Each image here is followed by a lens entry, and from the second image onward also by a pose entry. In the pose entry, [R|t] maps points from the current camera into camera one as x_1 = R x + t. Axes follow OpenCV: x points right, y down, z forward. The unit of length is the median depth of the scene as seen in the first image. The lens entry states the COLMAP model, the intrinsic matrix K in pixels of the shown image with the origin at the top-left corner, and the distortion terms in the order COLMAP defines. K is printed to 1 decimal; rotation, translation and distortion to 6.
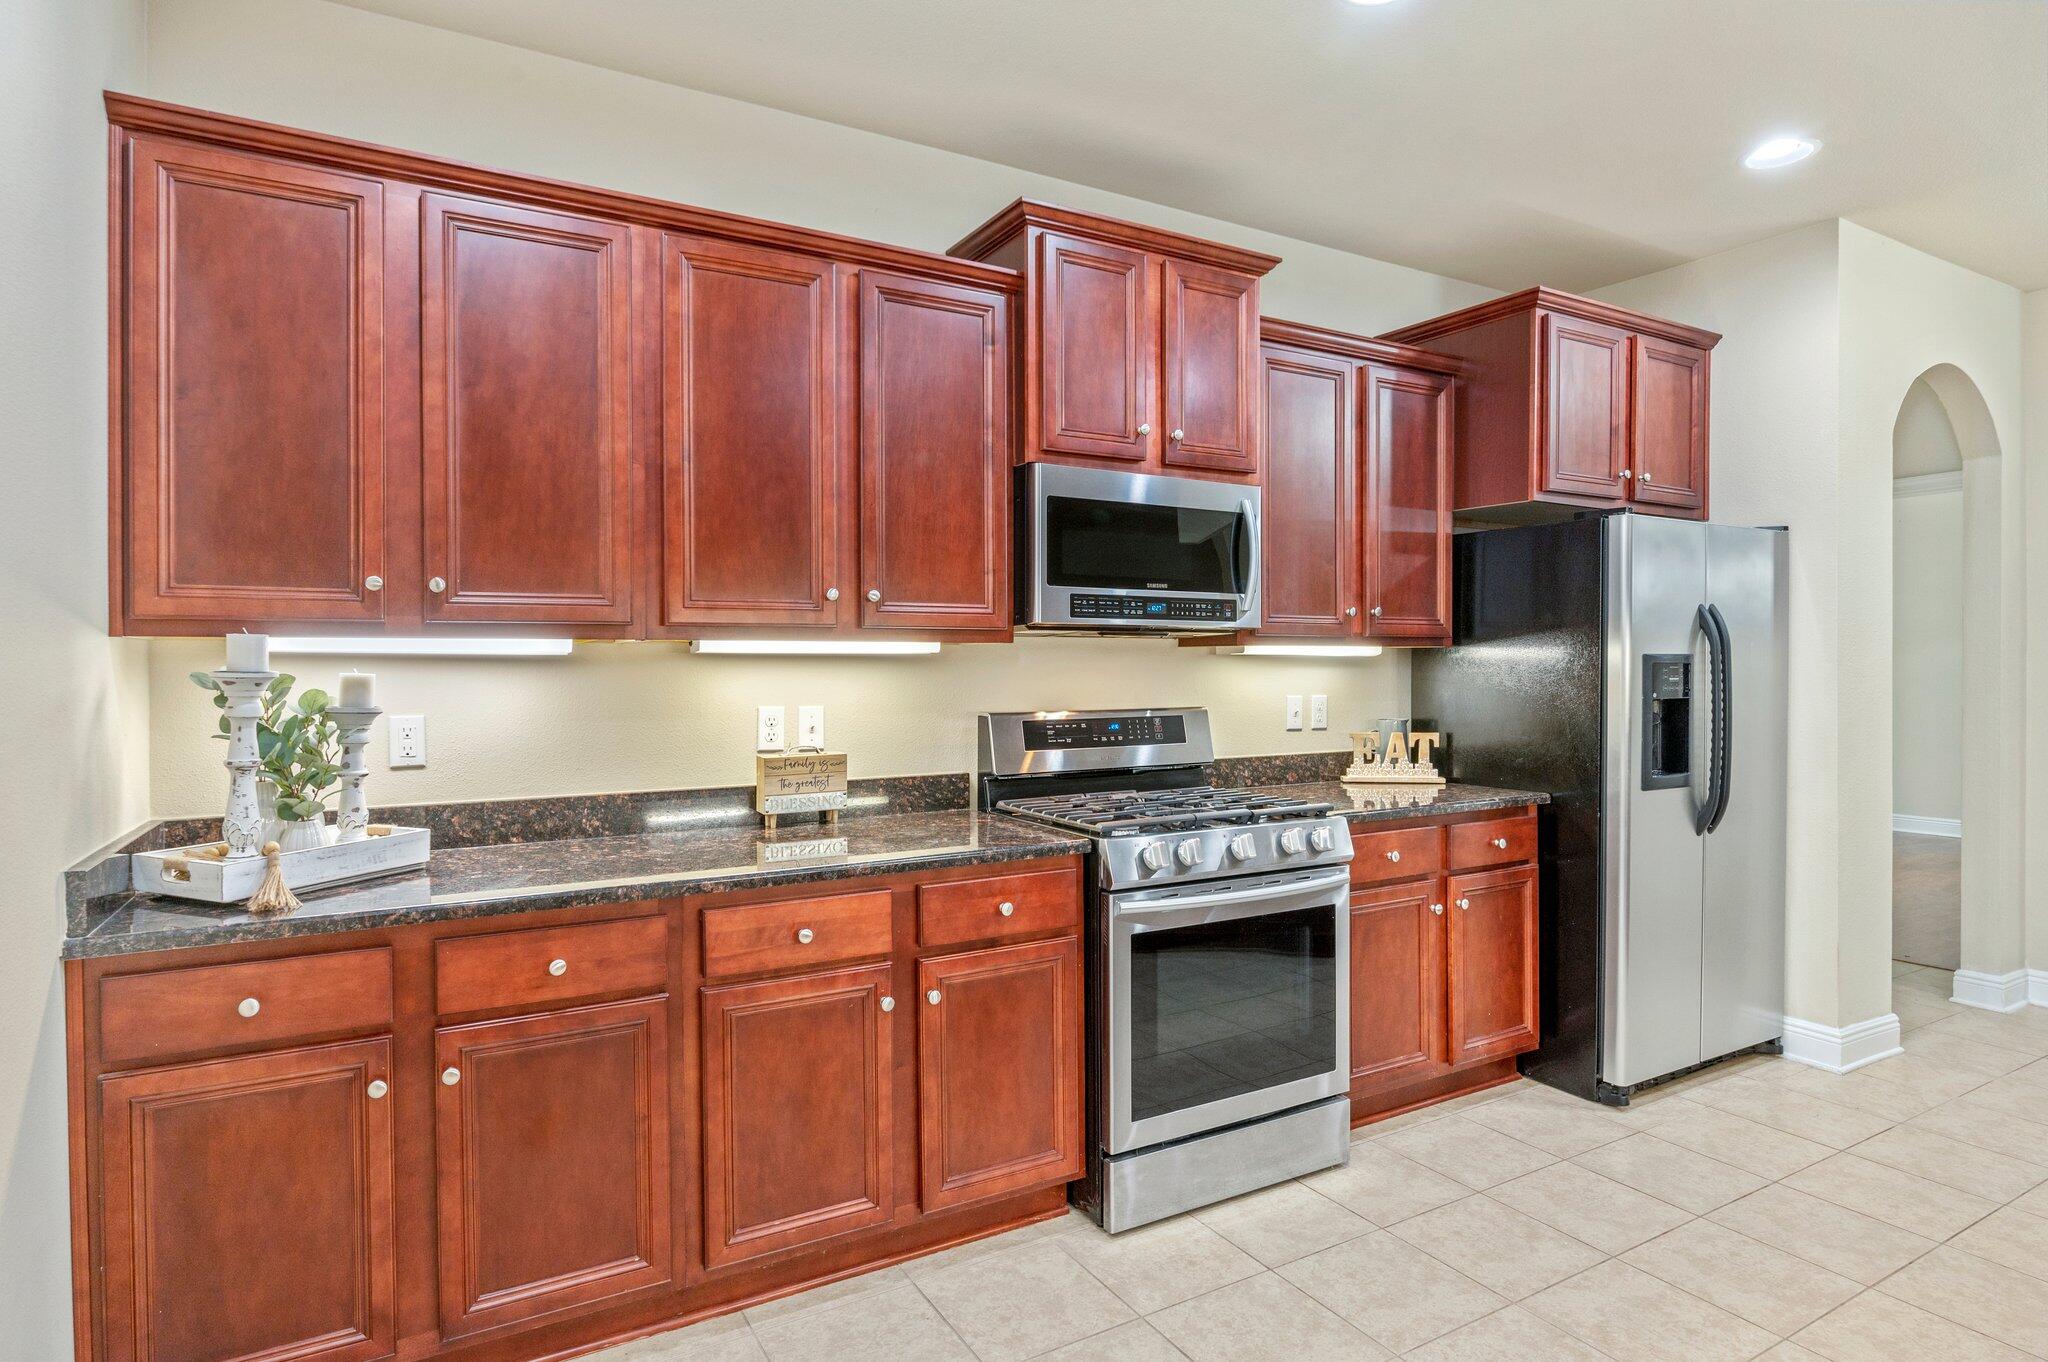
lens RADIAL K [[1095.1, 0, 1026.7], [0, 1095.1, 669.9], [0, 0, 1]] dist [-0.001383, 0.000080]
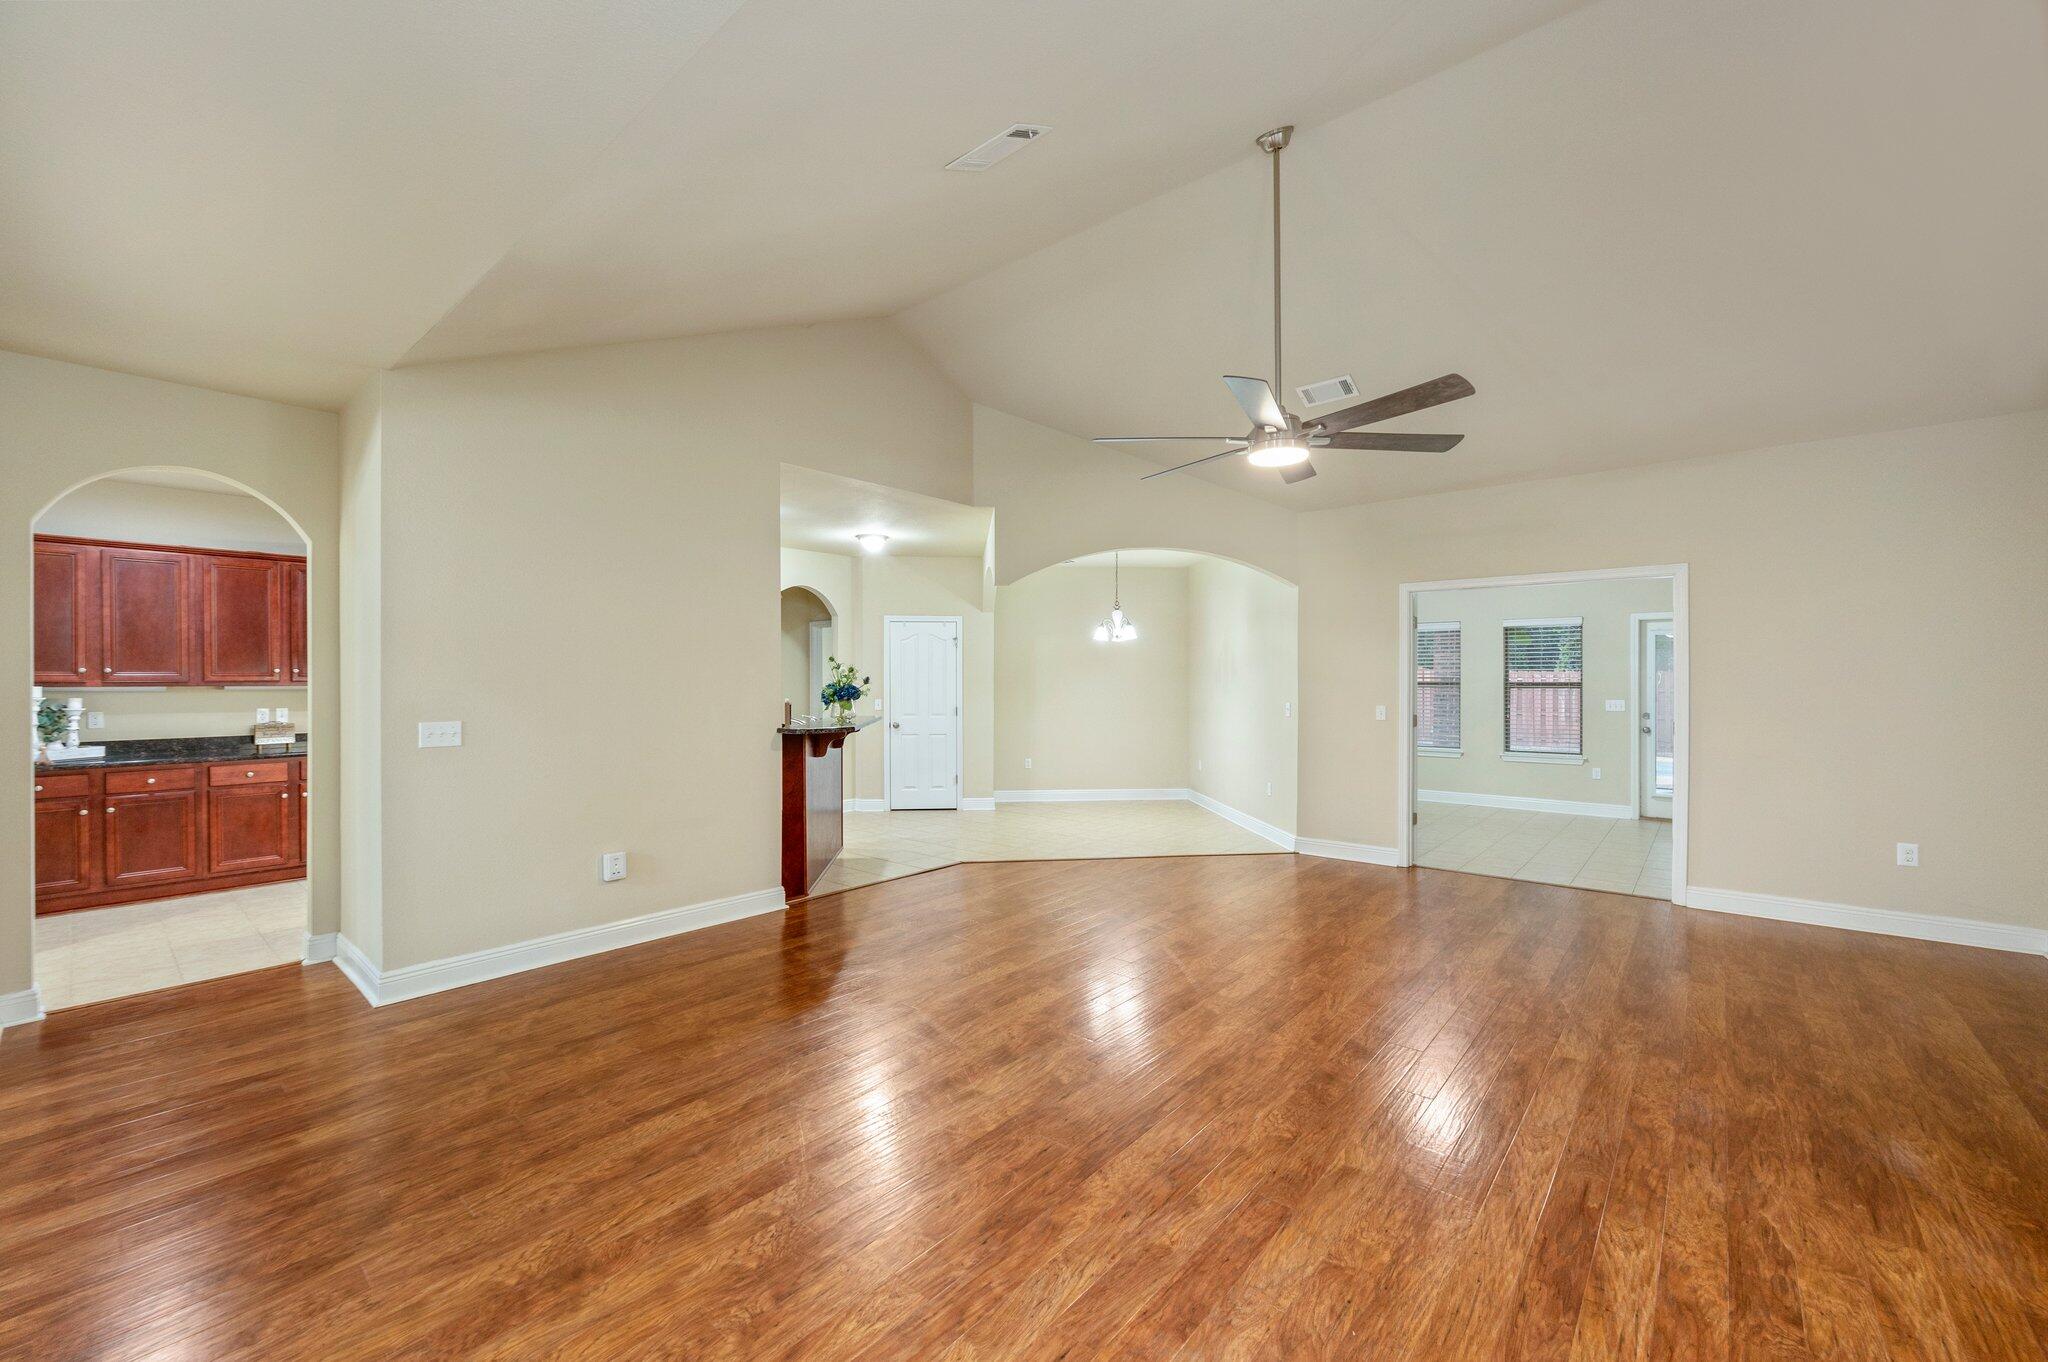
lens RADIAL K [[815.0, 0, 1023.3], [0, 815.0, 684.0], [0, 0, 1]] dist [-0.001517, -0.000059]
pose [[0.943009, 0.001143, 0.332766, 1.159339], [0.002083, 0.999954, -0.009339, -0.007564], [-0.332761, 0.009500, 0.942963, -2.070193]]
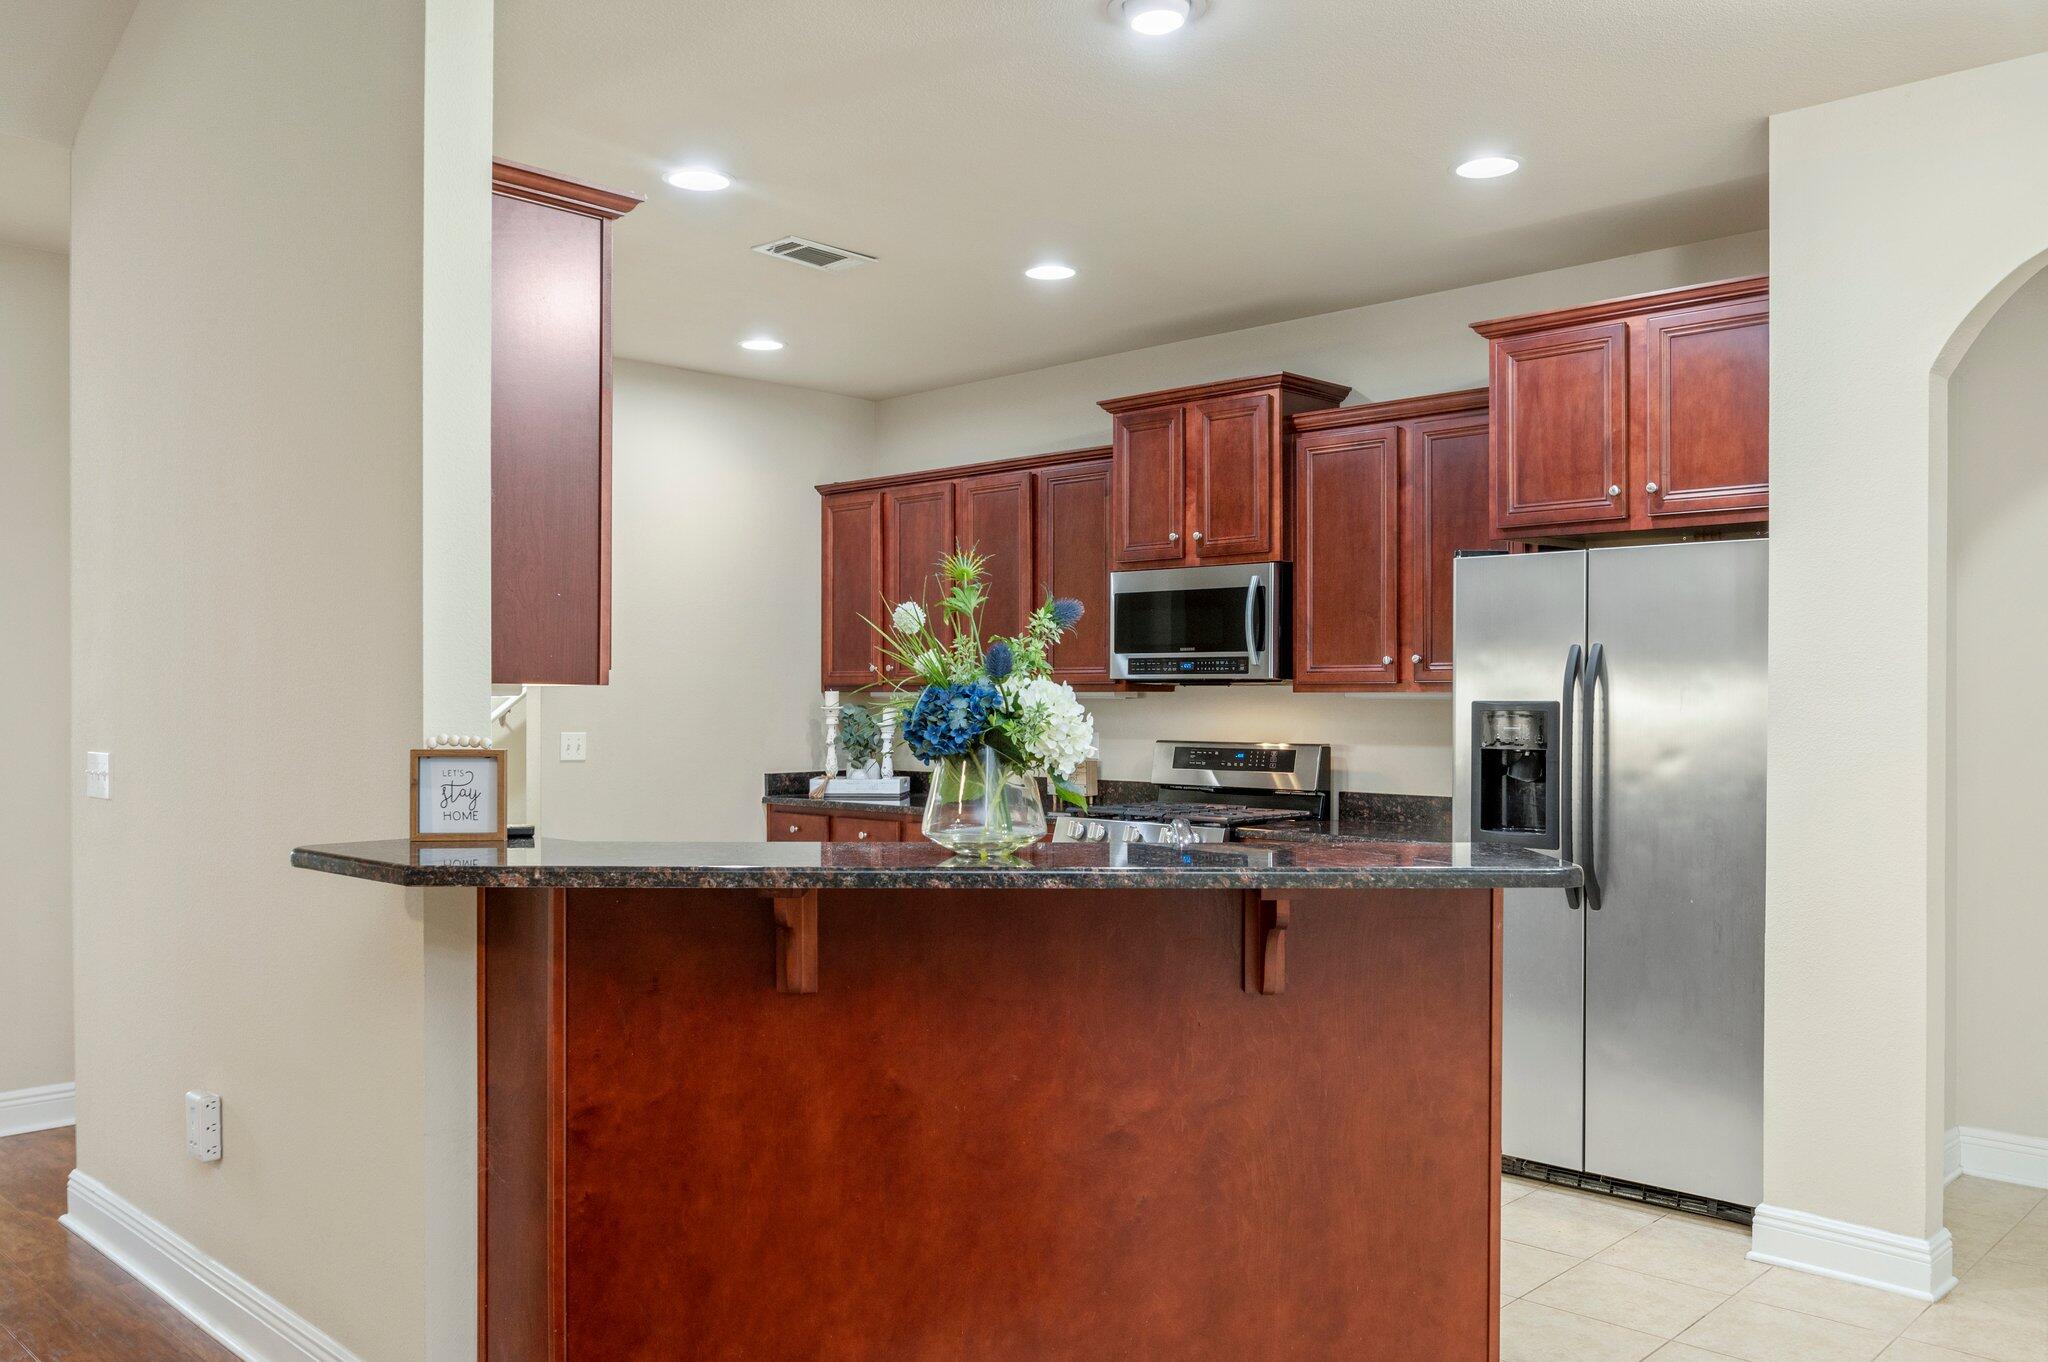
lens RADIAL K [[1565.0, 0, 1022.1], [0, 1565.0, 686.8], [0, 0, 1]] dist [-0.003620, -0.000794]
pose [[0.297818, 0.001937, -0.954621, 2.440923], [-0.003859, 0.999992, 0.000825, -0.039798], [0.954615, 0.003438, 0.297823, 0.292155]]
